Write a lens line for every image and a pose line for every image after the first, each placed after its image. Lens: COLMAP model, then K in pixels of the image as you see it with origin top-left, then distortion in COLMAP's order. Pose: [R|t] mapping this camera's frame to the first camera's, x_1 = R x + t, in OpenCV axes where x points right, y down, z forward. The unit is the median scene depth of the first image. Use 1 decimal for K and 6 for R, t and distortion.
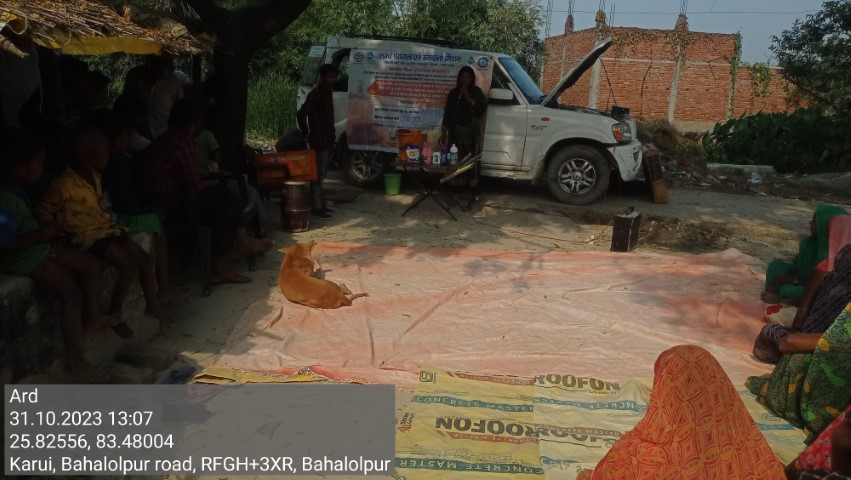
lens RADIAL K [[628.7, 0, 435.7], [0, 628.7, 238.5], [0, 0, 1]] dist [0.114753, -0.167383]
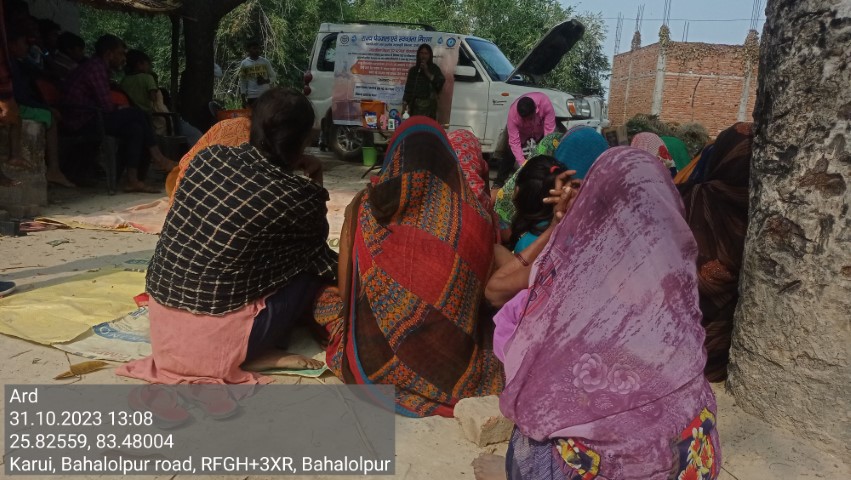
lens RADIAL K [[635.4, 0, 436.2], [0, 635.4, 236.3], [0, 0, 1]] dist [0.069703, -0.081928]
pose [[0.989516, 0.039966, -0.138781, 0.213078], [-0.046284, 0.998020, -0.042598, 0.097200], [0.136803, 0.048575, 0.989407, -0.057889]]
